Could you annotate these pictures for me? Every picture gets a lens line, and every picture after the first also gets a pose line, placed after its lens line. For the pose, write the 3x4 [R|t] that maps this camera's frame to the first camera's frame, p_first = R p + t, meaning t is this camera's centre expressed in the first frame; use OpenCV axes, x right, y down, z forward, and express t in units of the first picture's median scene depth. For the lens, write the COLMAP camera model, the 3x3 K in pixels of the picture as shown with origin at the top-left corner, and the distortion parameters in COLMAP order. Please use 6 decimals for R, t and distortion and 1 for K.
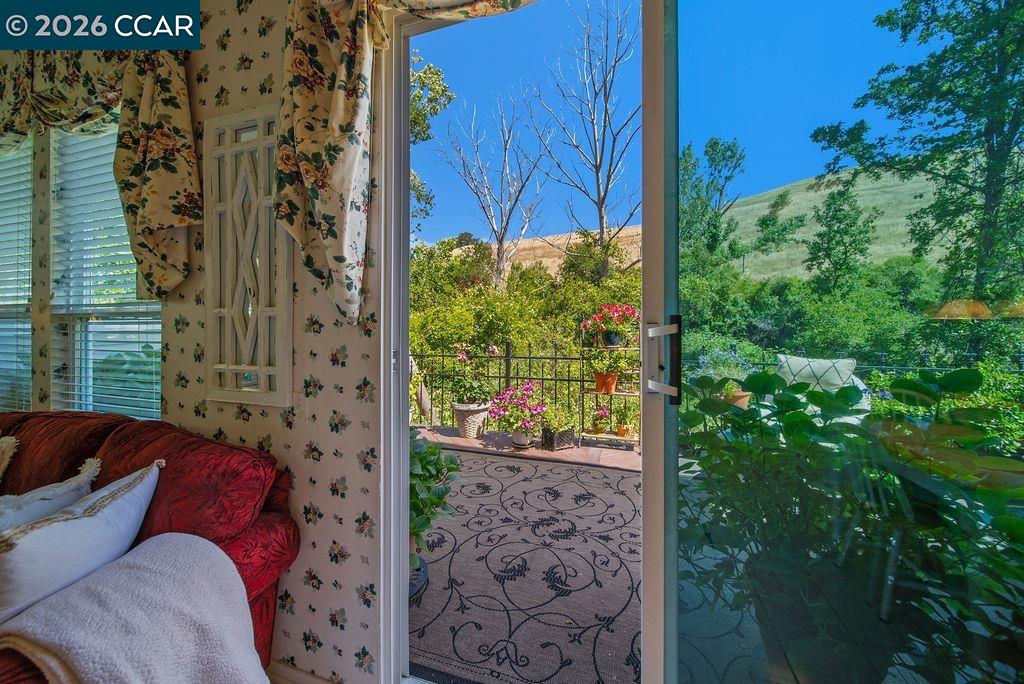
lens RADIAL K [[366.8, 0, 512.0], [0, 366.8, 321.5], [0, 0, 1]] dist [-0.000653, -0.000261]
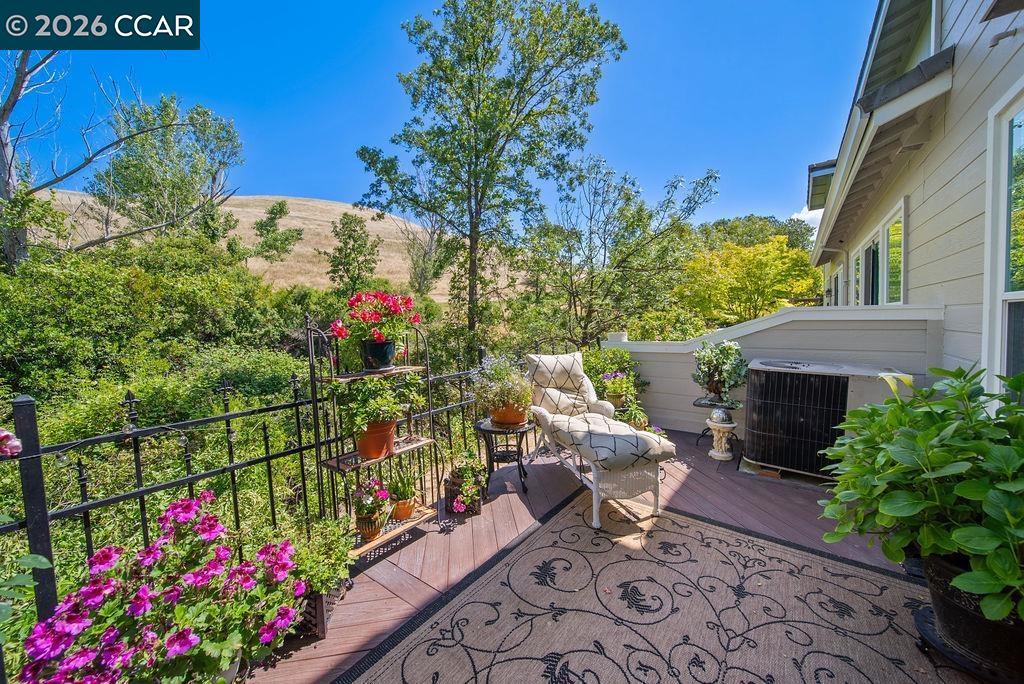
lens RADIAL K [[372.3, 0, 513.5], [0, 372.3, 338.9], [0, 0, 1]] dist [-0.000662, -0.000552]
pose [[0.323215, -0.046552, 0.945180, -0.506250], [0.030995, 0.998774, 0.038592, 0.015839], [-0.945818, 0.016822, 0.324262, 1.654226]]
